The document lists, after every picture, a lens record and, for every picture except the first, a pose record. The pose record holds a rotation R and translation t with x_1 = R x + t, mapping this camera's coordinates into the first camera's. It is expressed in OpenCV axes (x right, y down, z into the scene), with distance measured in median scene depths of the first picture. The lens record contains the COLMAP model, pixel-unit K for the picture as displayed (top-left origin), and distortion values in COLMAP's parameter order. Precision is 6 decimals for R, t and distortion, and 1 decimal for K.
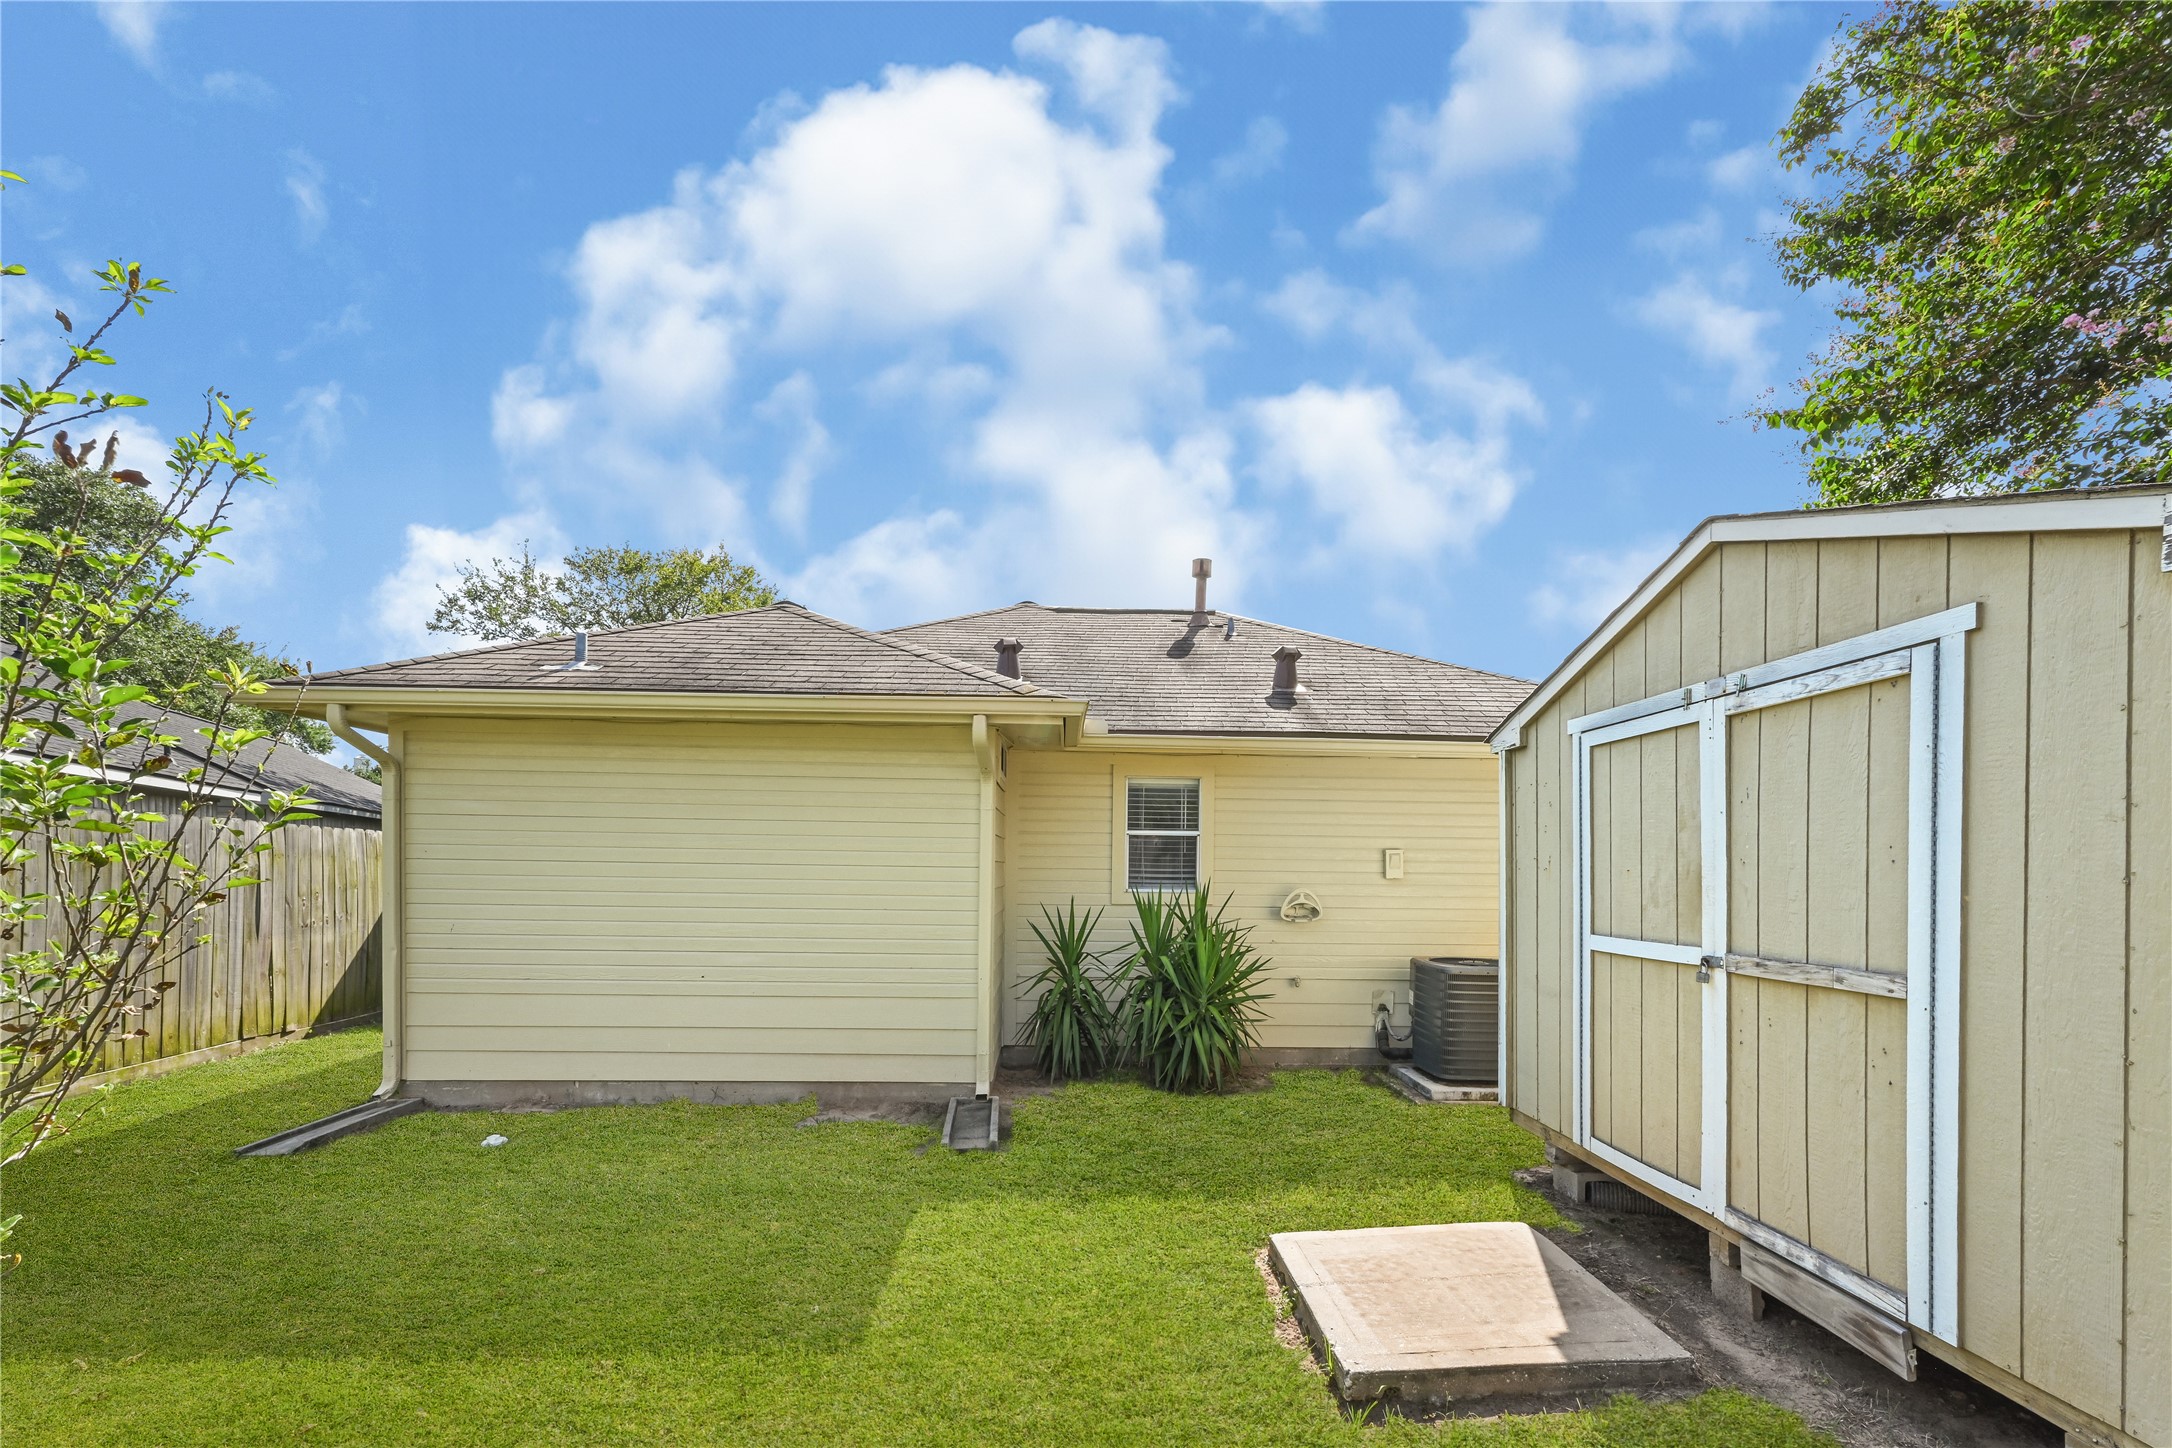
lens RADIAL K [[899.8, 0, 1088.5], [0, 899.8, 878.5], [0, 0, 1]] dist [-0.003326, -0.000290]
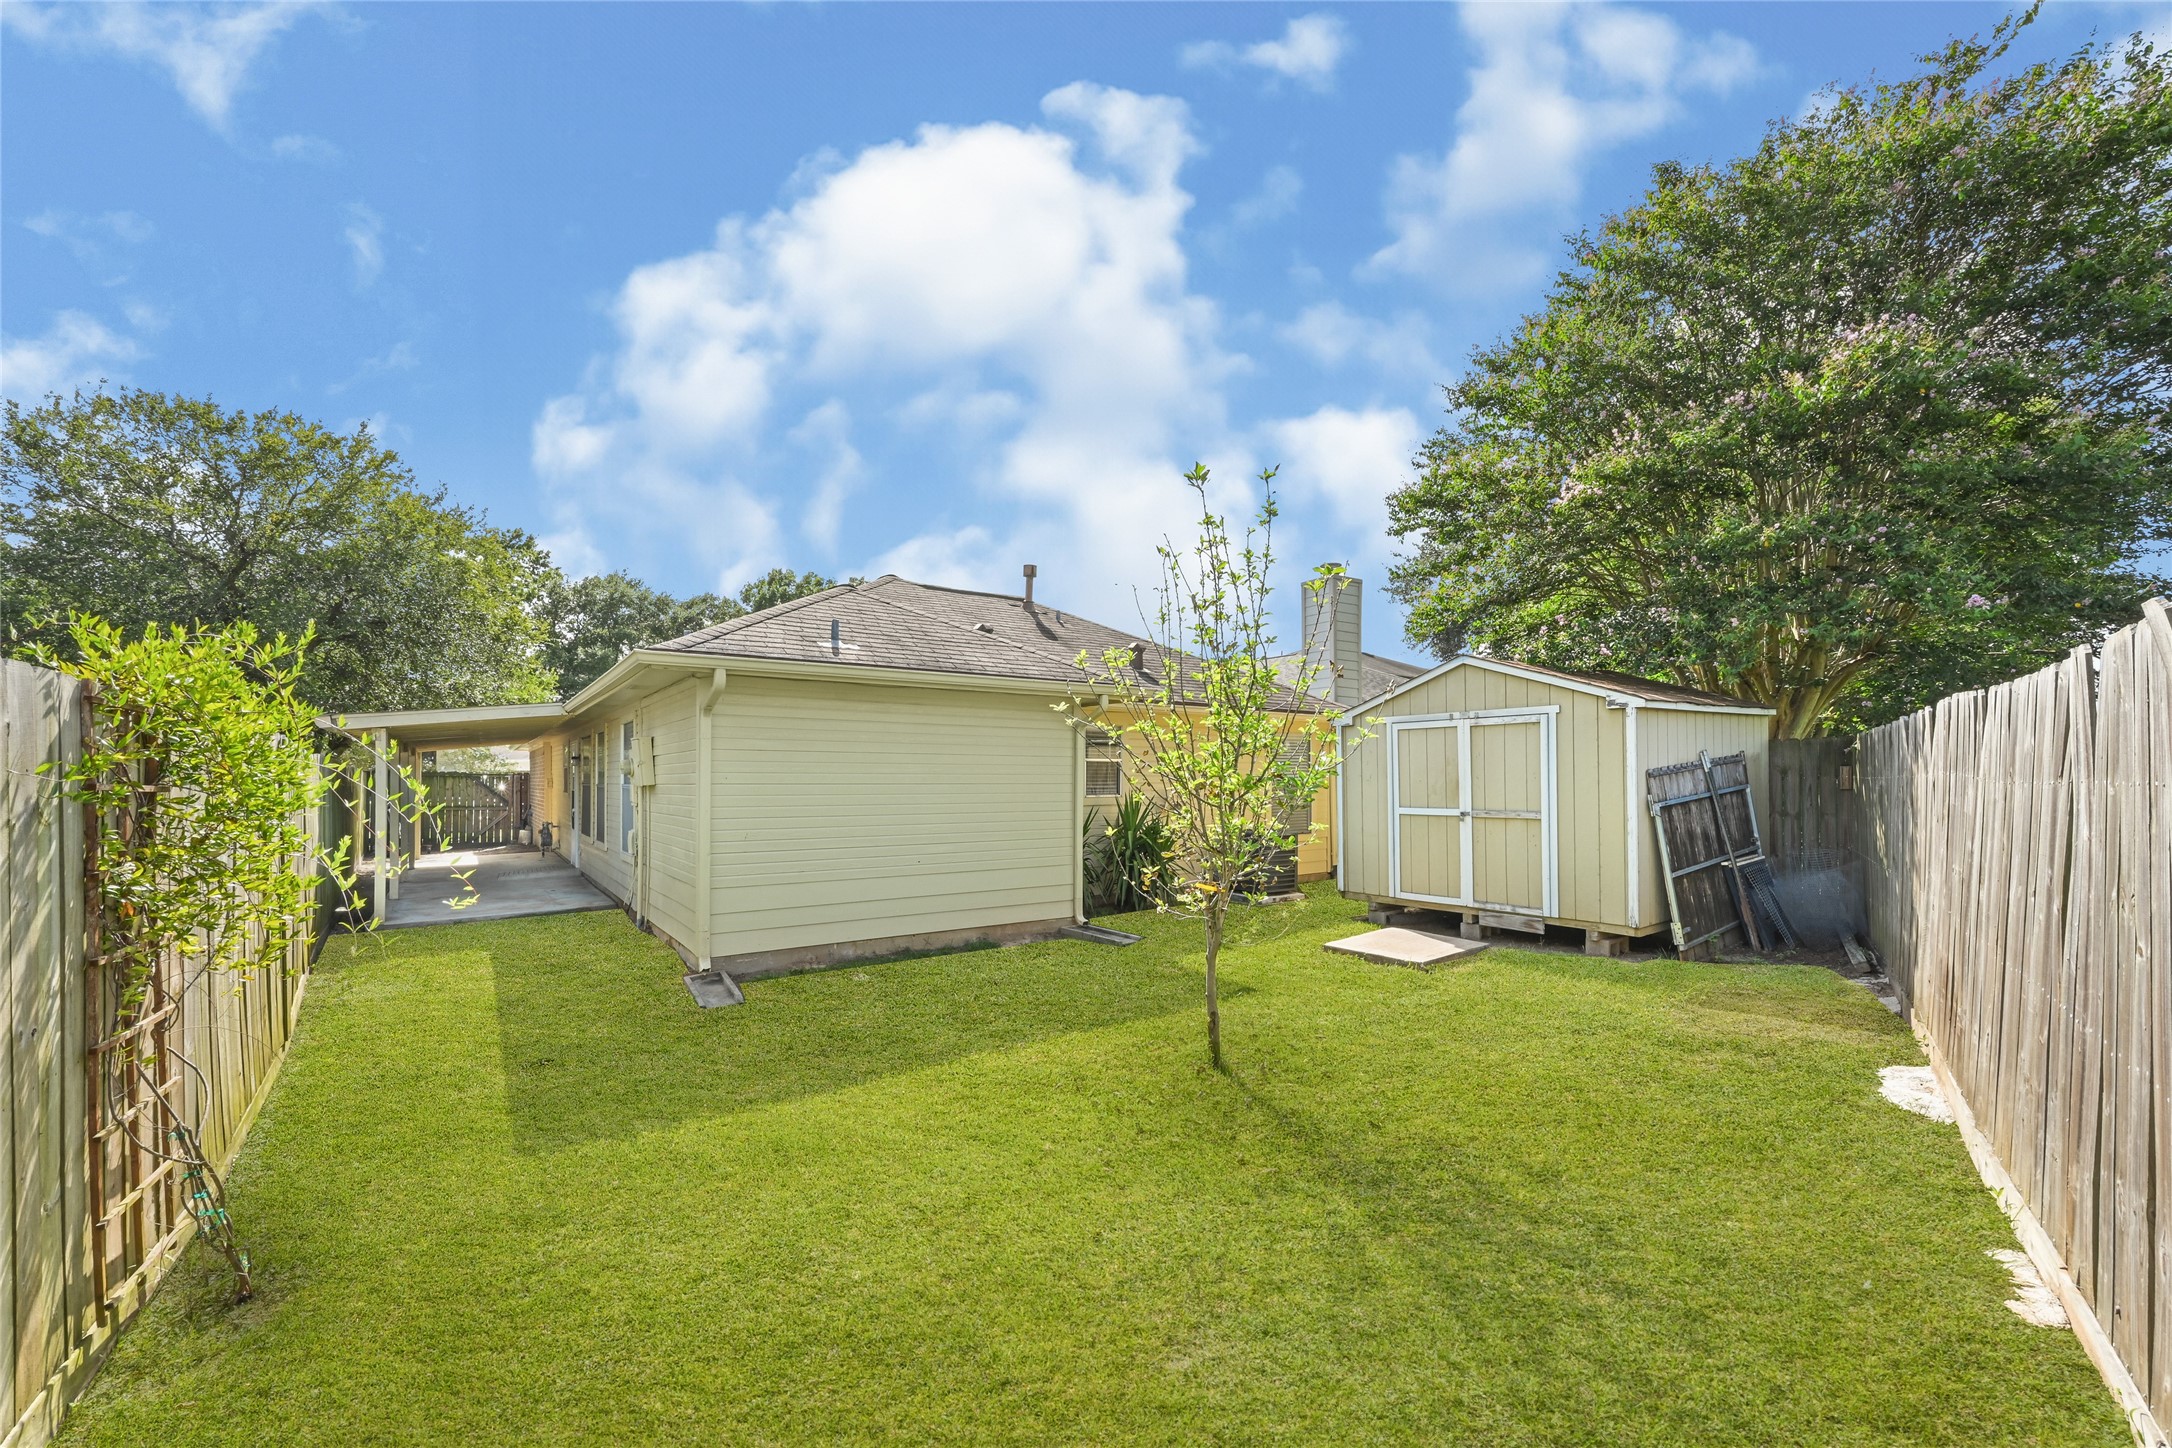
lens RADIAL K [[872.1, 0, 1087.8], [0, 872.1, 775.6], [0, 0, 1]] dist [-0.001806, -0.000316]
pose [[0.832700, -0.010194, 0.553630, -1.639926], [0.018392, 0.999788, -0.009255, -0.020639], [-0.553419, 0.017889, 0.832711, -0.554063]]
